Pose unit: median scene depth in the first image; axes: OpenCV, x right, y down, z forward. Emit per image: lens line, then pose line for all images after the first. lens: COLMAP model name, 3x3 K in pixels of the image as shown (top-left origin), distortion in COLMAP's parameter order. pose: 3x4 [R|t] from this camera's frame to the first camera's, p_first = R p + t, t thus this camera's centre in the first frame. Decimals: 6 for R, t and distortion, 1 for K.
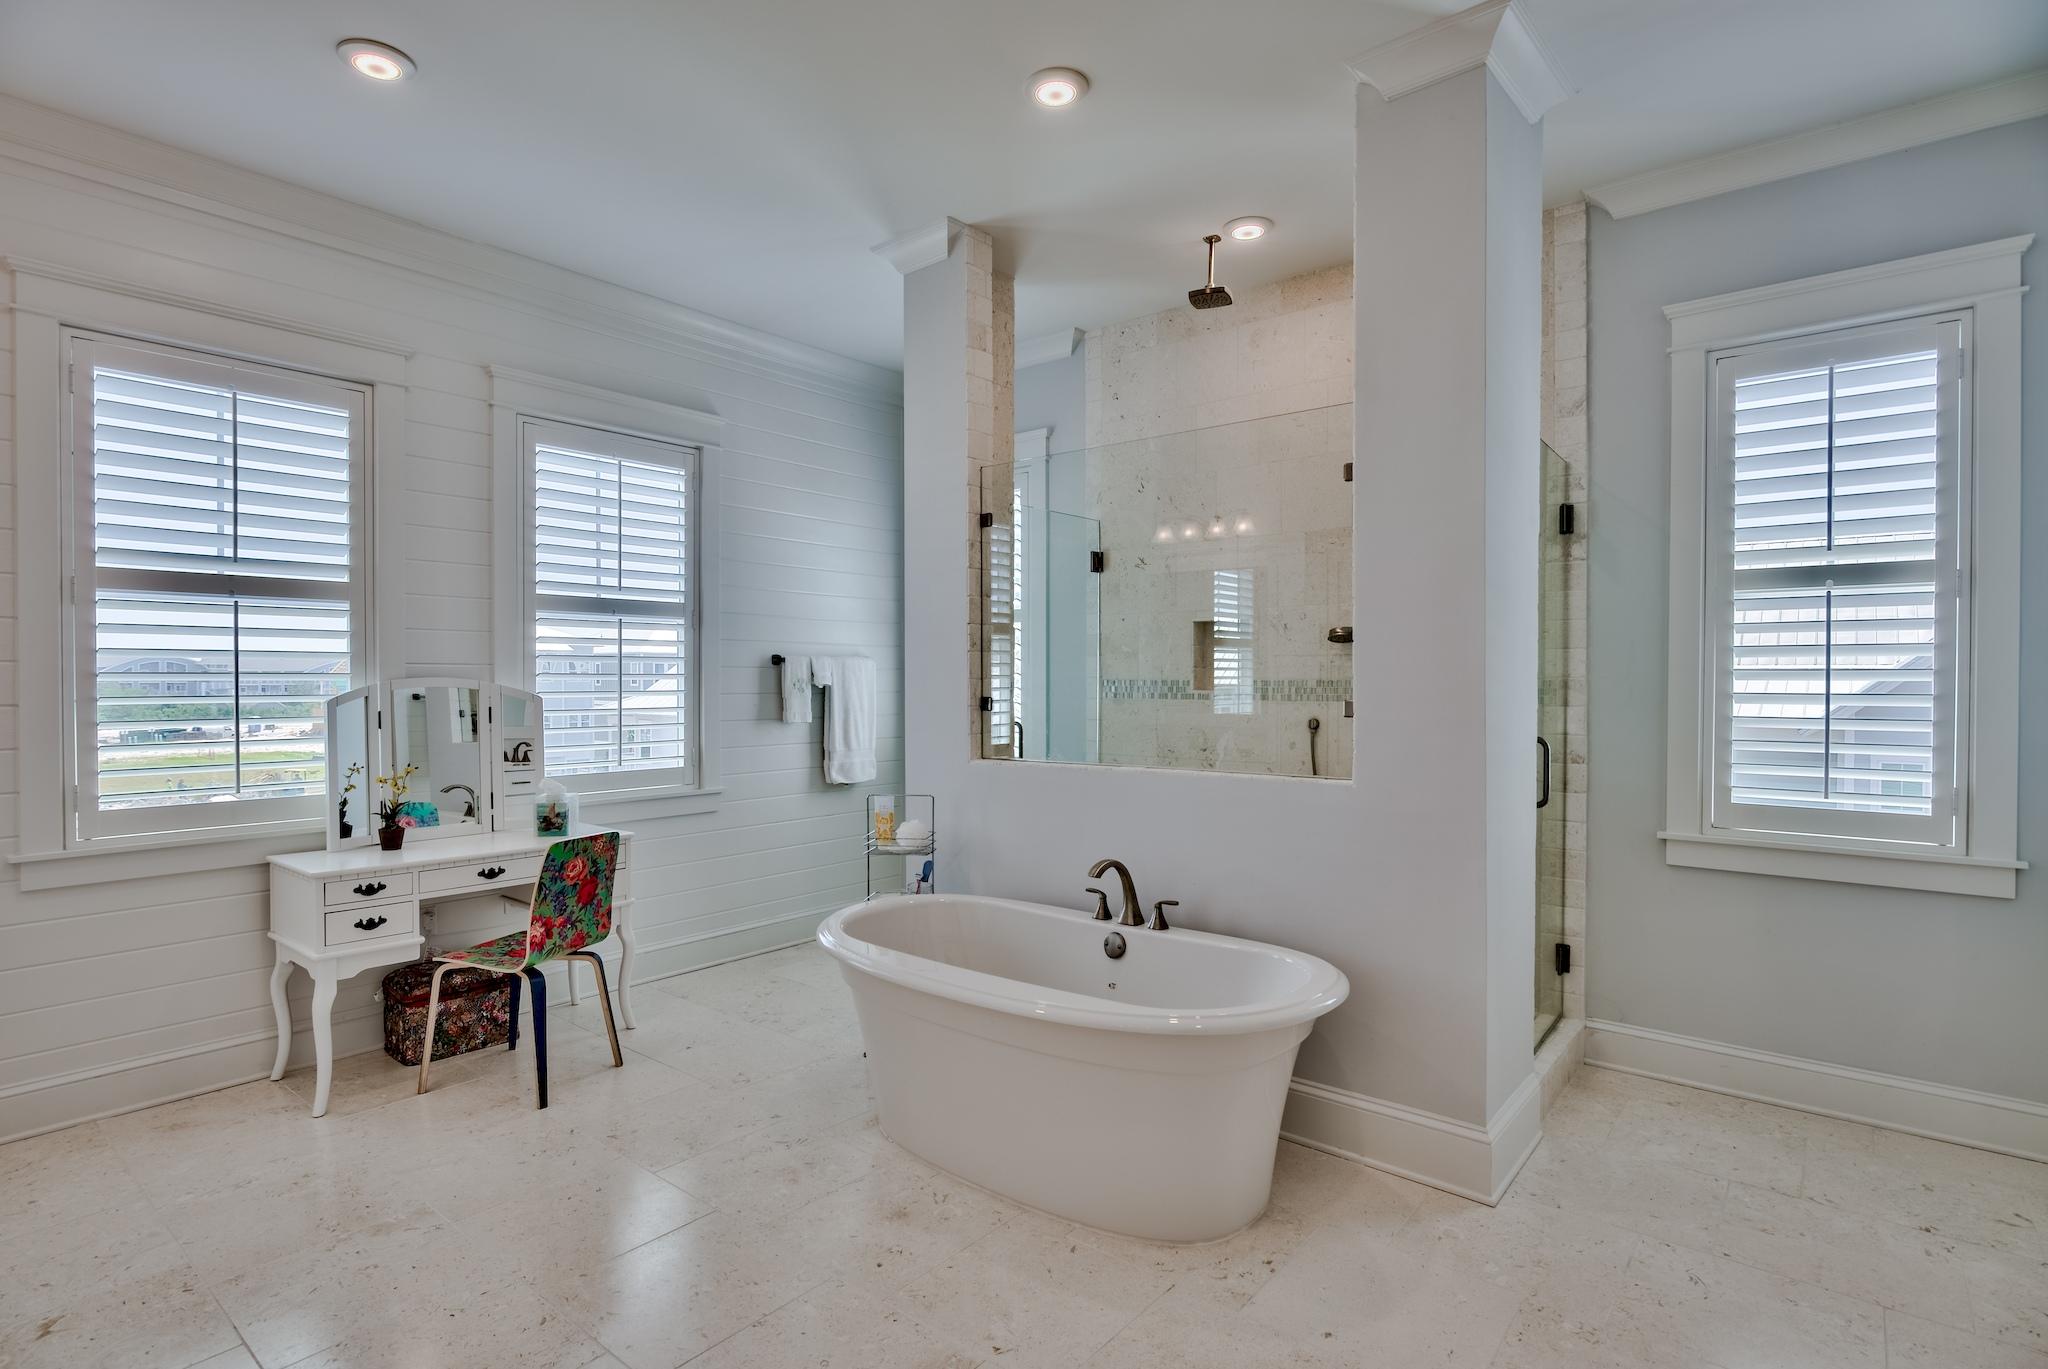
lens RADIAL K [[1015.1, 0, 1014.7], [0, 1015.1, 686.2], [0, 0, 1]] dist [-0.003314, -0.000457]
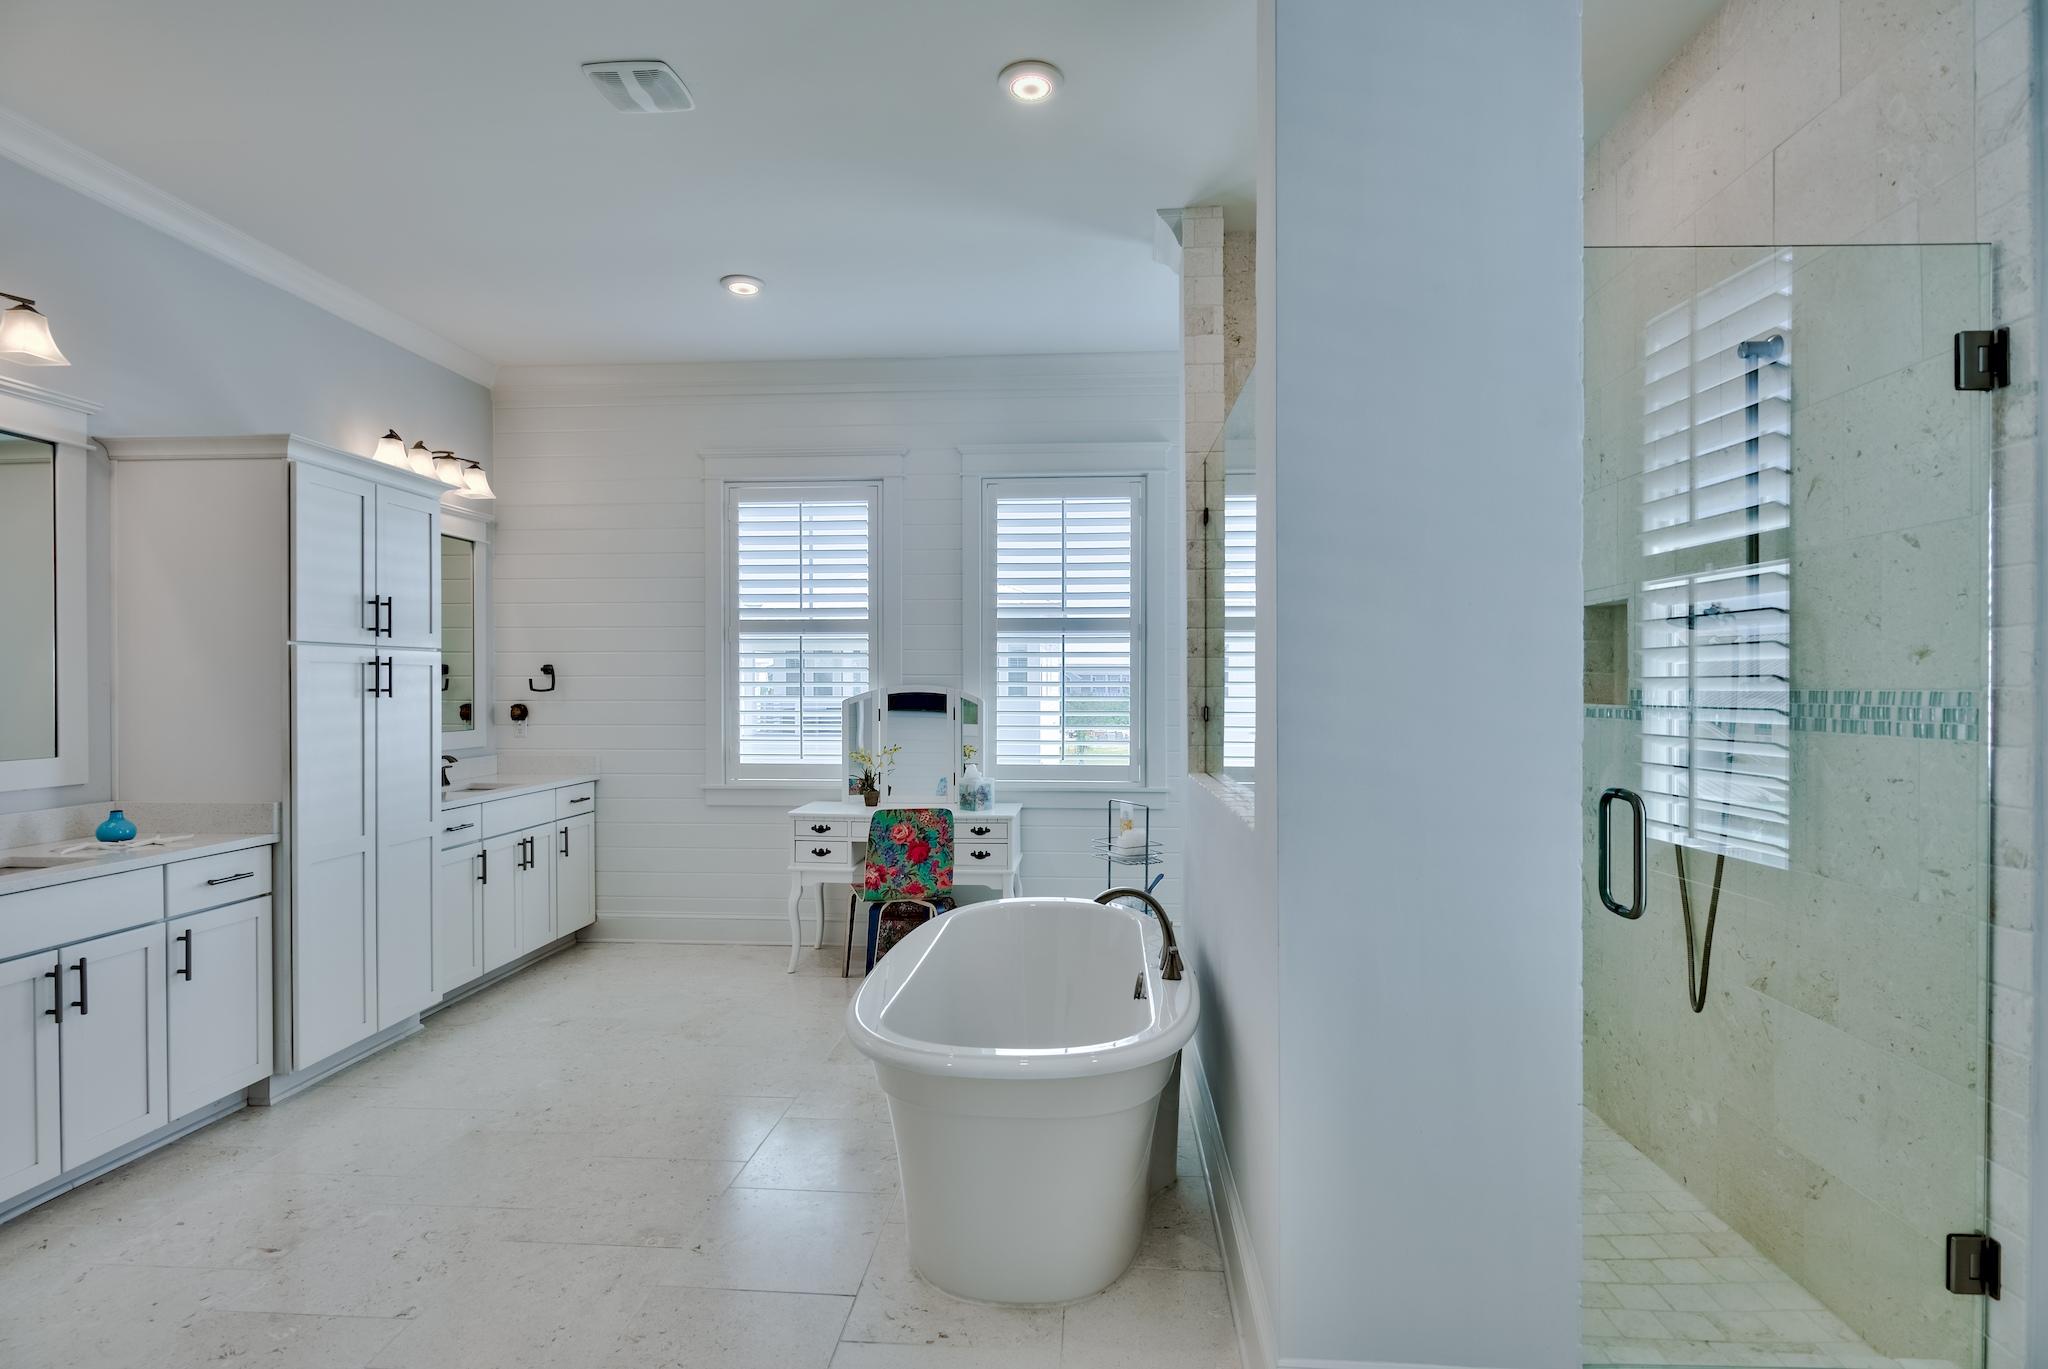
lens RADIAL K [[1015.1, 0, 1030.0], [0, 1015.1, 684.6], [0, 0, 1]] dist [-0.003314, -0.000457]
pose [[0.585733, 0.000064, -0.810504, 0.688450], [-0.006503, 0.999968, -0.004621, -0.004138], [0.810478, 0.007977, 0.585715, 0.355909]]
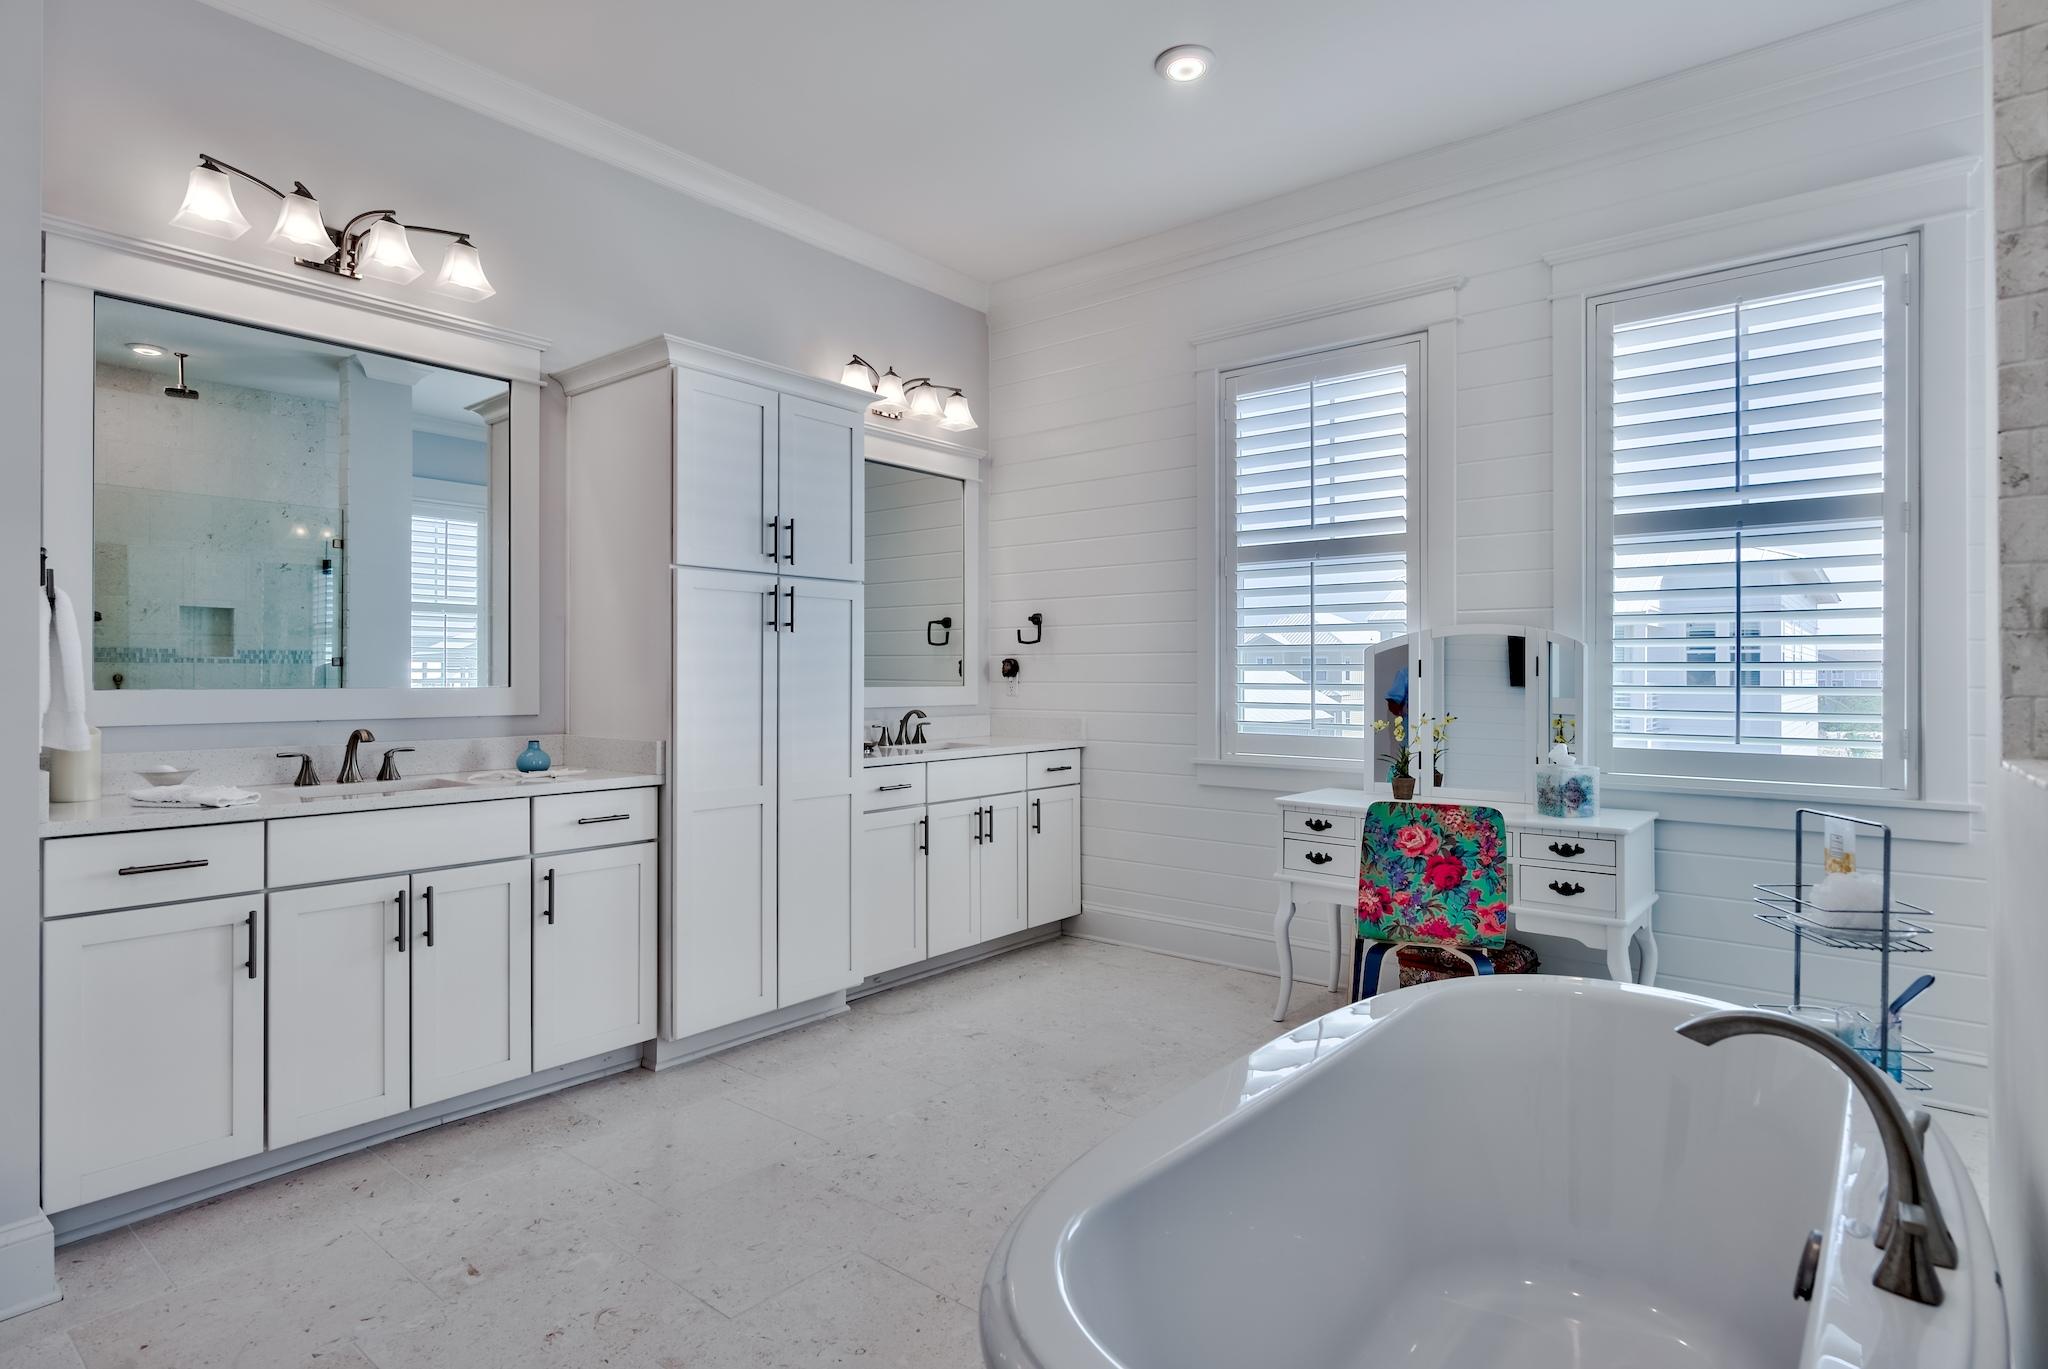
lens RADIAL K [[1060.7, 0, 1030.8], [0, 1060.7, 670.0], [0, 0, 1]] dist [0.001182, -0.001348]
pose [[0.011113, -0.004288, -0.999929, 0.421710], [-0.010564, 0.999934, -0.004406, 0.045722], [0.999882, 0.010612, 0.011067, 0.645657]]
